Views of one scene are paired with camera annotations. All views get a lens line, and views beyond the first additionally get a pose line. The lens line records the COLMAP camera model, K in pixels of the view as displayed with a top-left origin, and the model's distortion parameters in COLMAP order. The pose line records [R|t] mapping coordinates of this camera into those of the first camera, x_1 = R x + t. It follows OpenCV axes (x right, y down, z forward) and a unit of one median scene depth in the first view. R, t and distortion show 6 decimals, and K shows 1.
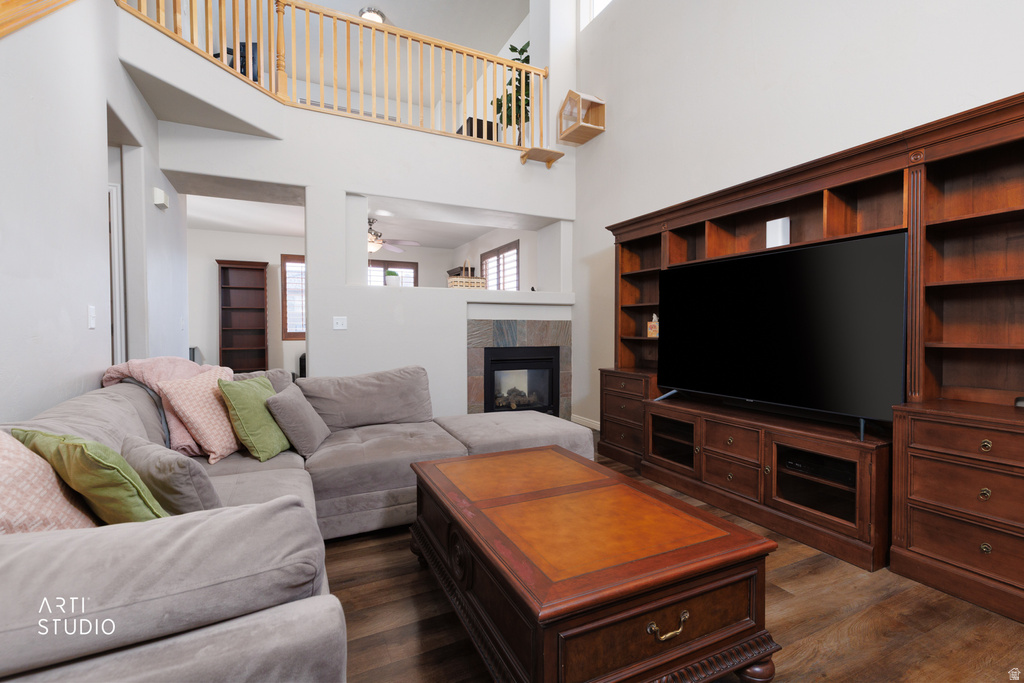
lens RADIAL K [[458.6, 0, 518.1], [0, 458.6, 338.0], [0, 0, 1]] dist [0.005272, -0.000364]
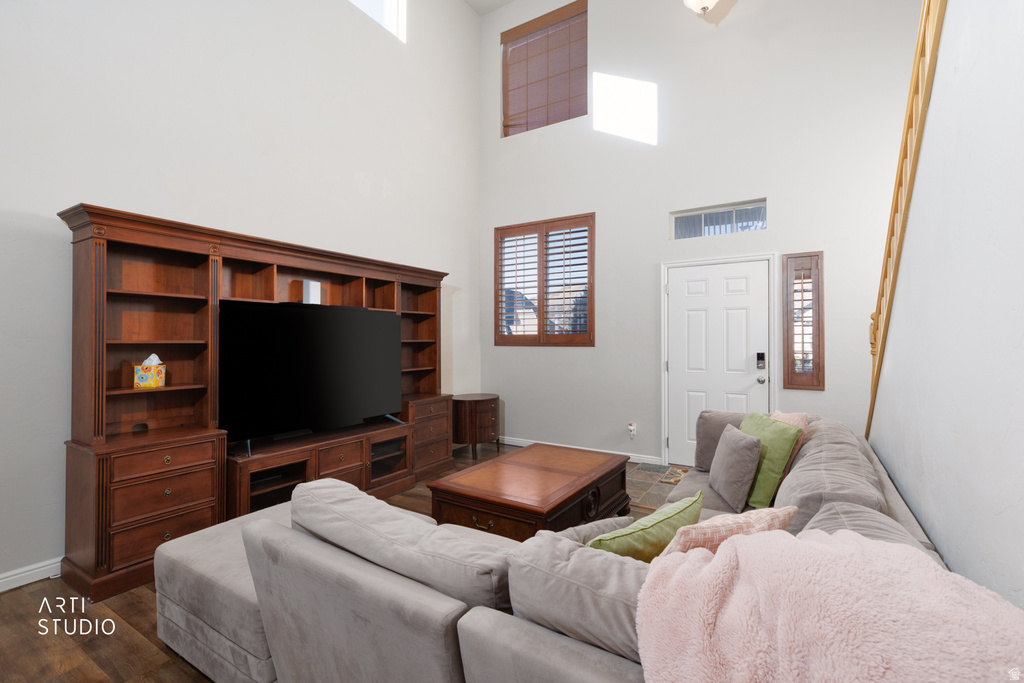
lens RADIAL K [[458.6, 0, 511.2], [0, 458.6, 338.2], [0, 0, 1]] dist [0.005272, -0.000364]
pose [[-0.516689, 0.003400, 0.856167, -0.606924], [0.017421, 0.999827, 0.006543, -0.072381], [-0.855996, 0.018297, -0.516659, 0.887280]]
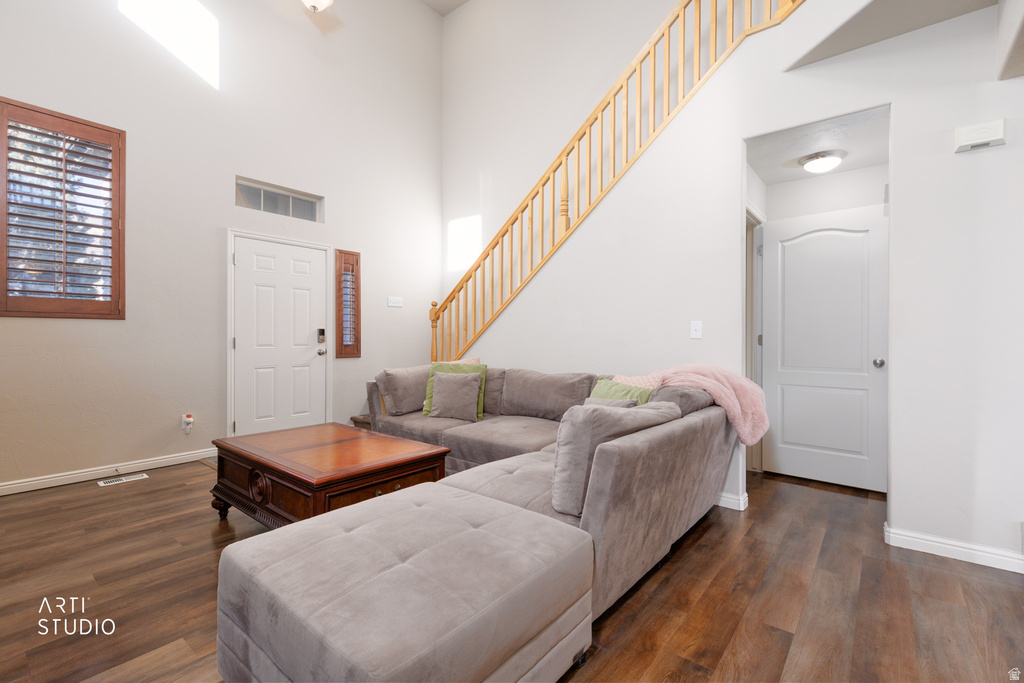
lens RADIAL K [[458.6, 0, 517.4], [0, 458.6, 343.3], [0, 0, 1]] dist [0.005272, -0.000364]
pose [[-0.902418, 0.003776, -0.430845, 0.050144], [-0.008357, 0.999620, 0.026266, -0.020568], [0.430780, 0.027304, -0.902044, 1.189868]]
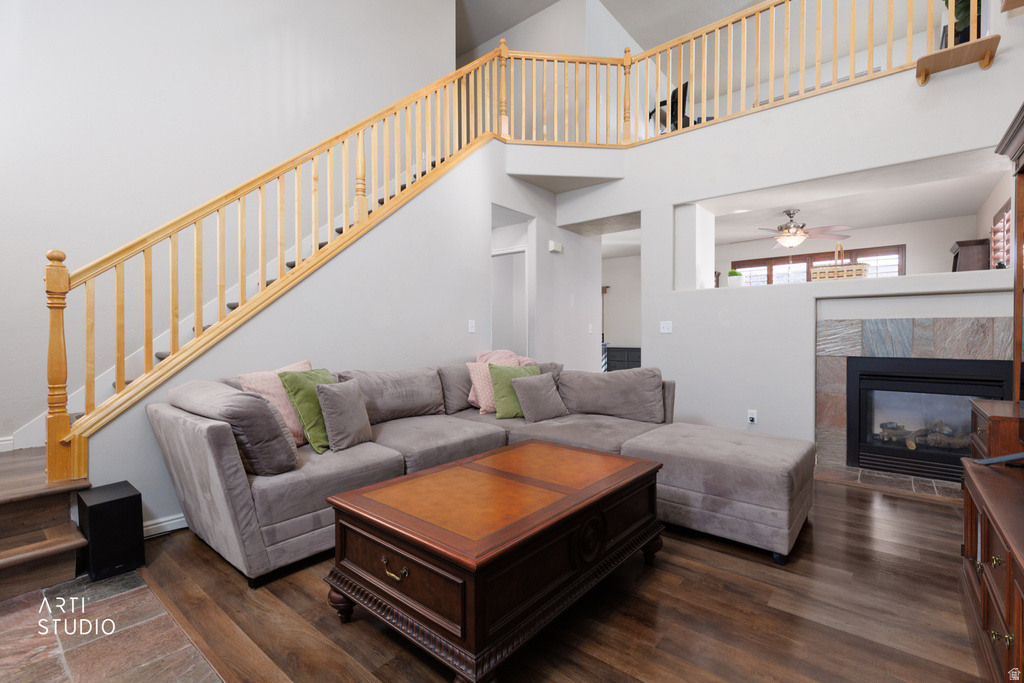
lens RADIAL K [[458.6, 0, 514.3], [0, 458.6, 338.8], [0, 0, 1]] dist [0.005272, -0.000364]
pose [[0.409303, 0.010155, -0.912342, 0.474320], [-0.016746, 0.999853, 0.003617, -0.002624], [0.912245, 0.013797, 0.409413, 0.231475]]
